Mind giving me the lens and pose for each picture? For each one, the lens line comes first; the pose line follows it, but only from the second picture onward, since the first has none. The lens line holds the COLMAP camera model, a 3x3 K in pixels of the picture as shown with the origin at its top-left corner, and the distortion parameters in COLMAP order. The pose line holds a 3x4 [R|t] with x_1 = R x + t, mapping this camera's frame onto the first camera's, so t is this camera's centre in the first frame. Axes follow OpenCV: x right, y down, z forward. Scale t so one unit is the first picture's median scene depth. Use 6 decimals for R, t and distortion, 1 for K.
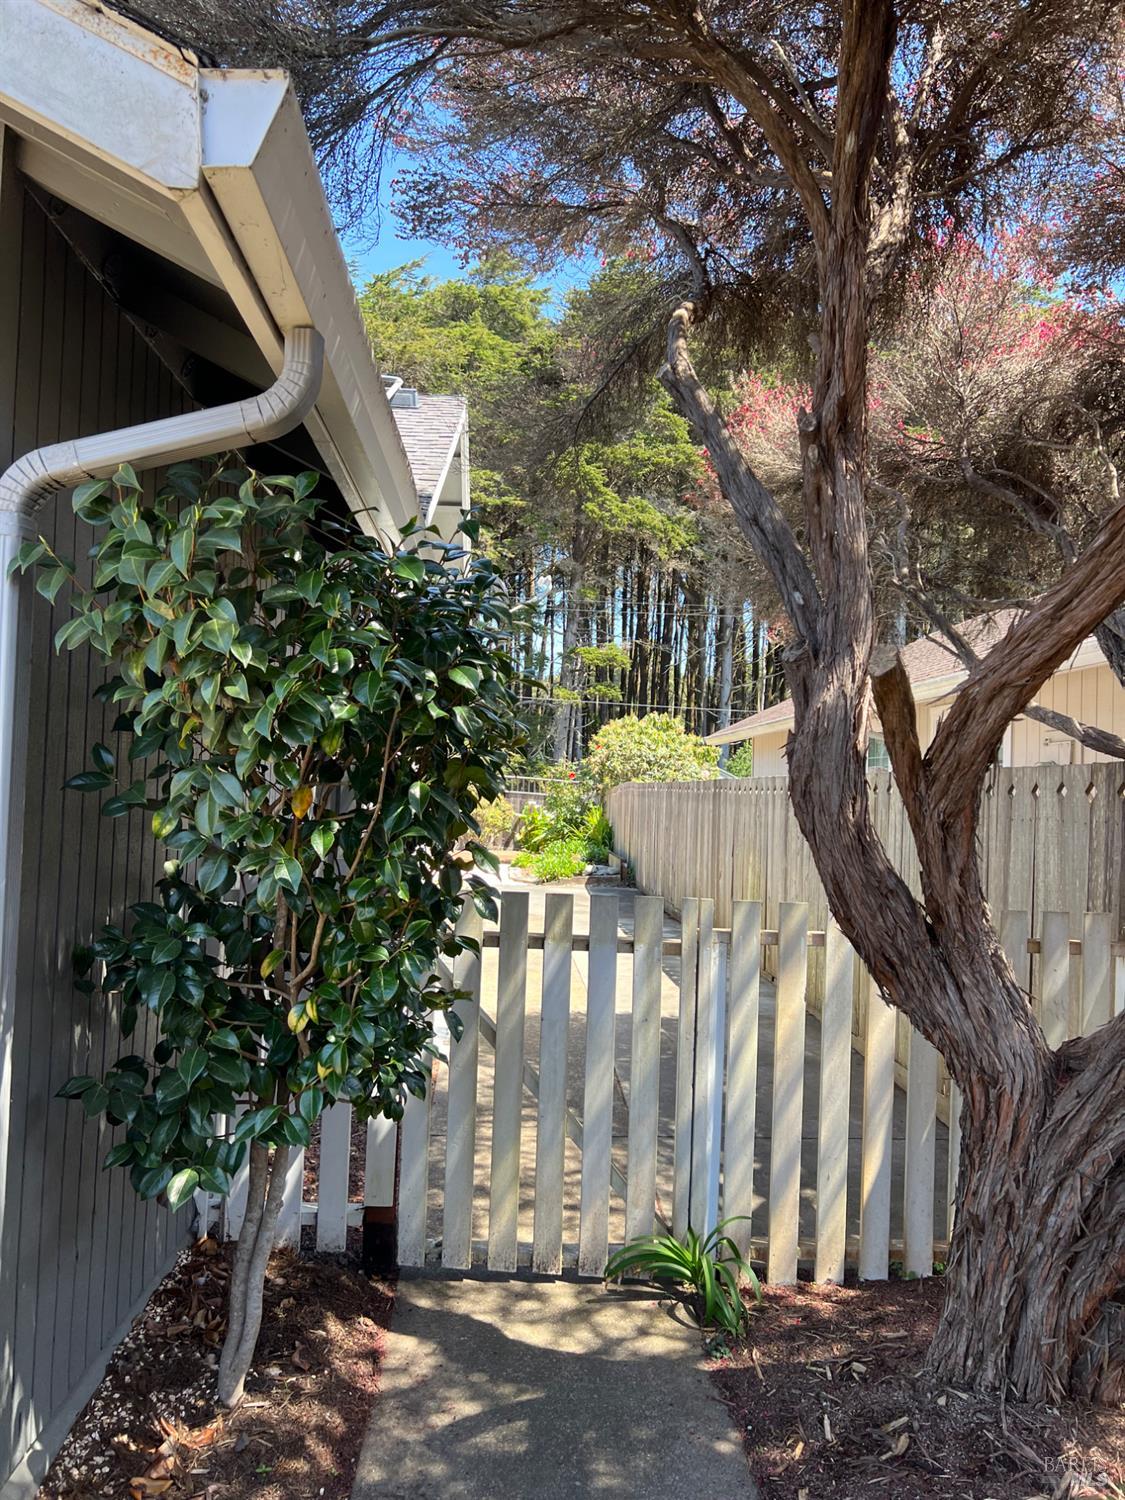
lens RADIAL K [[1097.7, 0, 562.5], [0, 1097.7, 750.0], [0, 0, 1]] dist [0.042318, -0.042702]
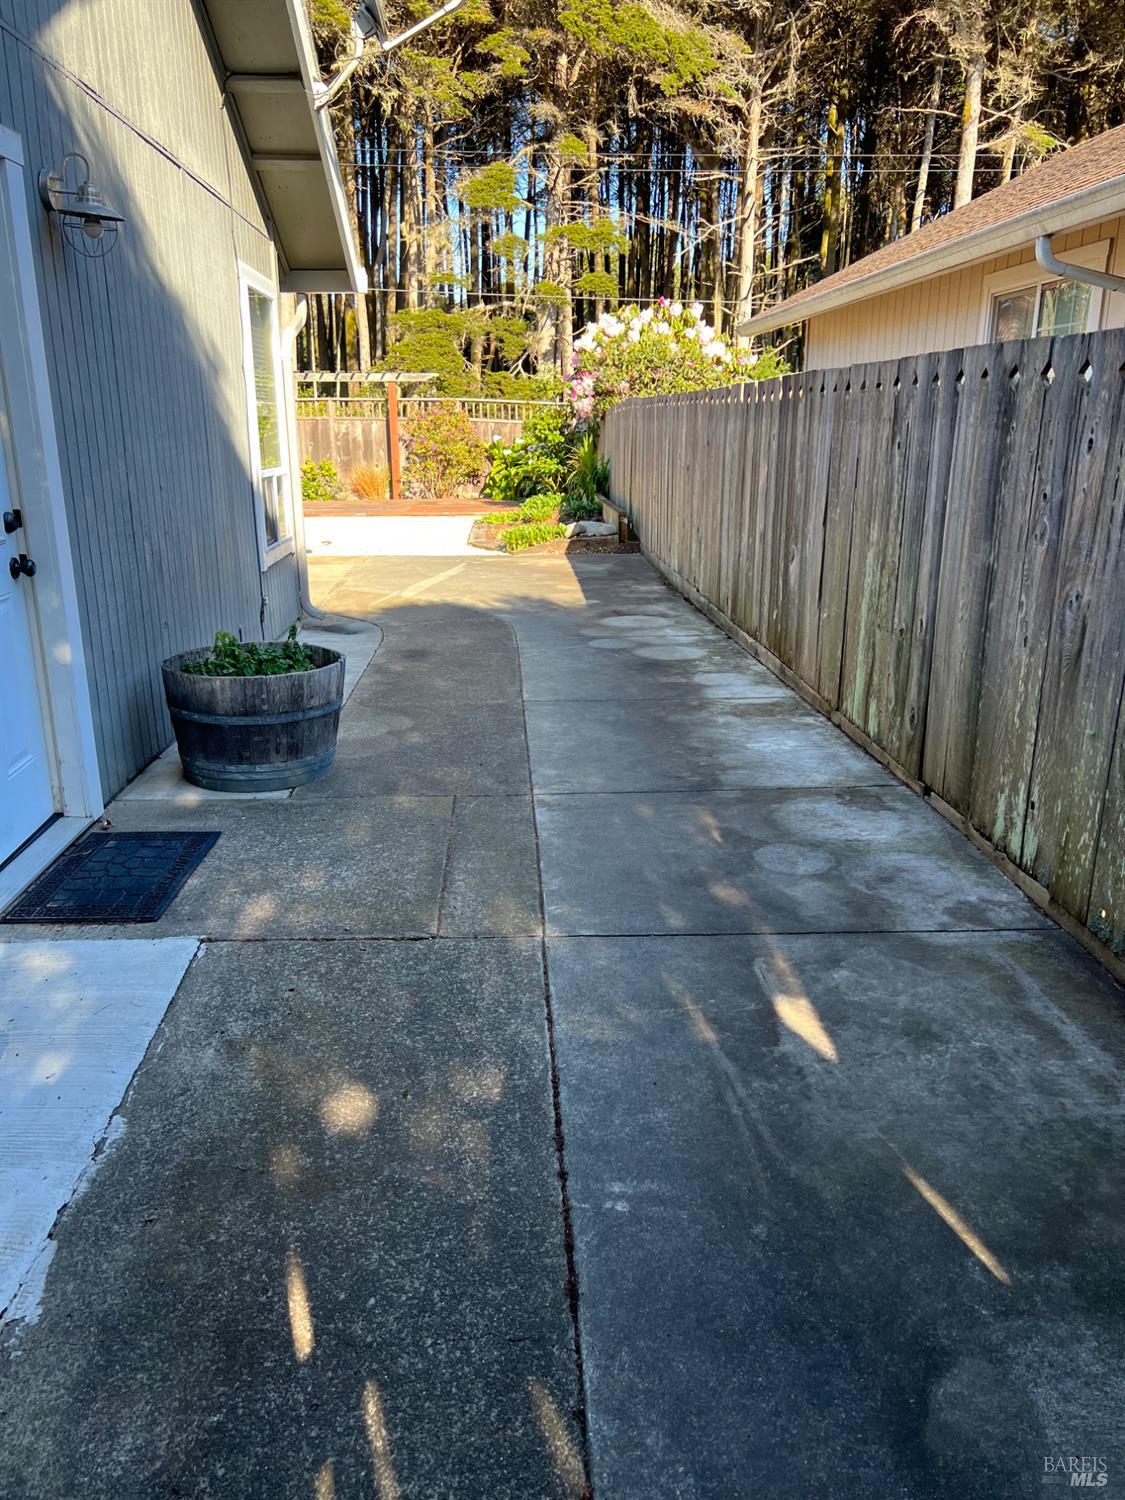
lens RADIAL K [[1109.2, 0, 562.5], [0, 1109.2, 750.0], [0, 0, 1]] dist [0.044790, -0.042073]
pose [[0.999589, -0.028353, -0.004233, 0.104768], [0.028208, 0.946496, 0.321480, 0.087988], [-0.005108, -0.321467, 0.946907, 1.833725]]
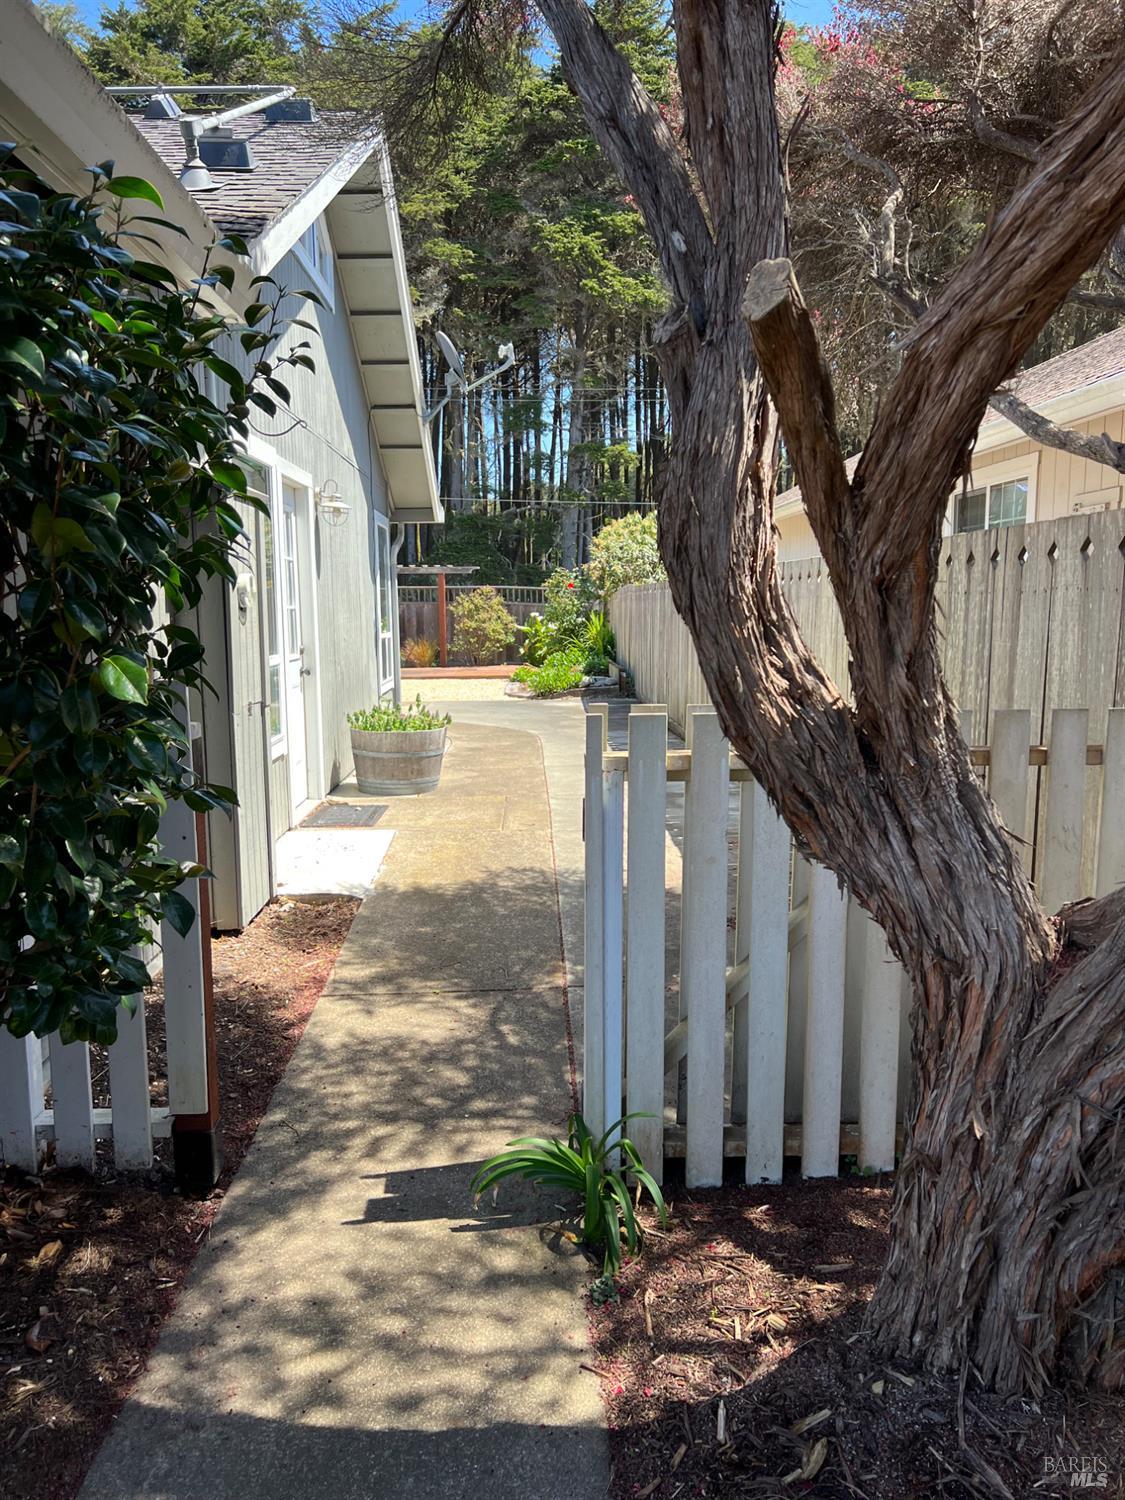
lens RADIAL K [[1109.2, 0, 562.5], [0, 1109.2, 750.0], [0, 0, 1]] dist [0.044790, -0.042073]
pose [[0.999032, -0.036262, -0.024889, 0.171956], [0.039930, 0.985037, 0.167653, 0.046121], [0.018437, -0.168485, 0.985532, 0.349285]]
